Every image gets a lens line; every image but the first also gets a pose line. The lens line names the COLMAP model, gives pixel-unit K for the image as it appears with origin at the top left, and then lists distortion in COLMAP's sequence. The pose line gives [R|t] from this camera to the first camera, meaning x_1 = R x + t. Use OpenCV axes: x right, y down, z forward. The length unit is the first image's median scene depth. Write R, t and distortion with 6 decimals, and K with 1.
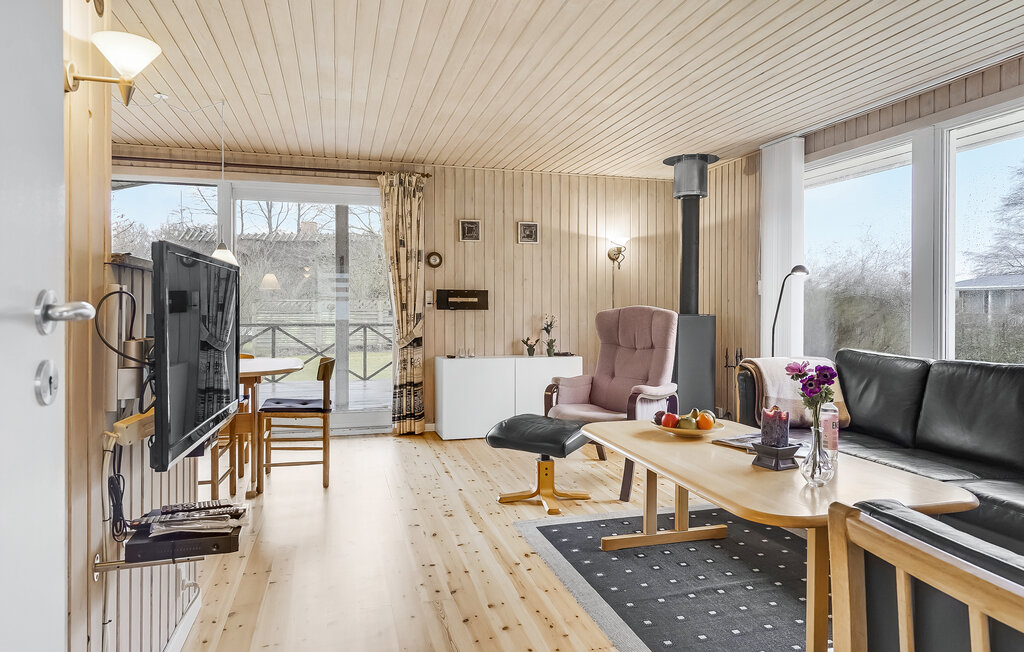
lens RADIAL K [[616.1, 0, 508.1], [0, 616.1, 310.3], [0, 0, 1]] dist [-0.009239, -0.001484]
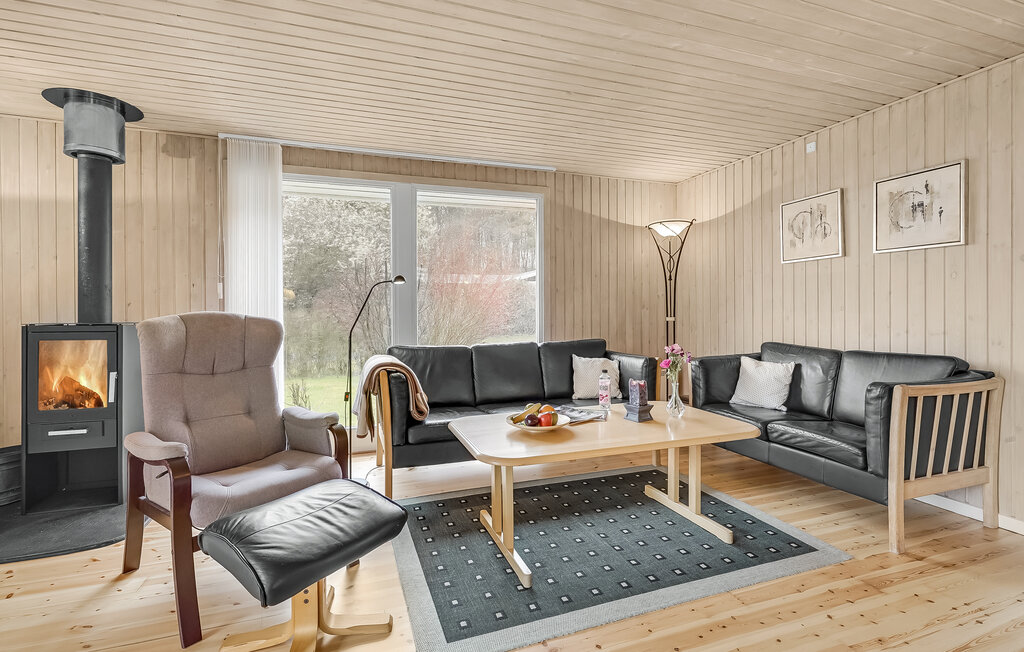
lens RADIAL K [[470.5, 0, 500.5], [0, 470.5, 312.1], [0, 0, 1]] dist [-0.006017, 0.000895]
pose [[-0.063948, -0.006556, 0.997932, -0.343973], [0.006670, 0.999953, 0.006996, -0.008082], [-0.997931, 0.007104, -0.063901, 0.717980]]
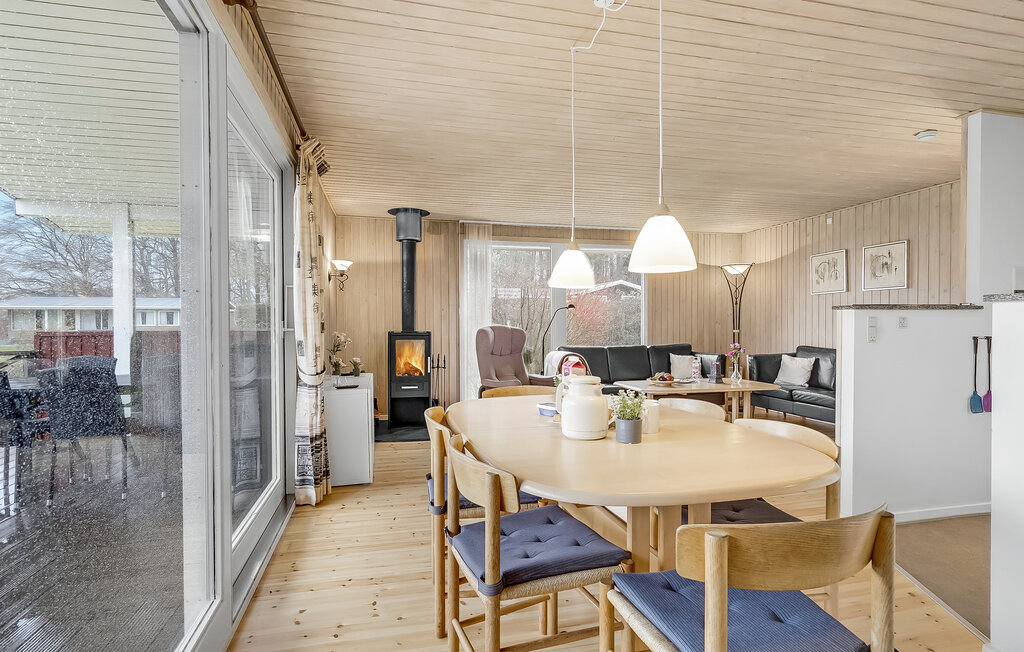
lens RADIAL K [[495.9, 0, 508.2], [0, 495.9, 331.7], [0, 0, 1]] dist [0.001654, -0.001053]
pose [[0.031178, -0.017382, 0.999363, -0.916098], [0.005994, 0.999834, 0.017203, -0.012103], [-0.999496, 0.005454, 0.031277, 0.946665]]
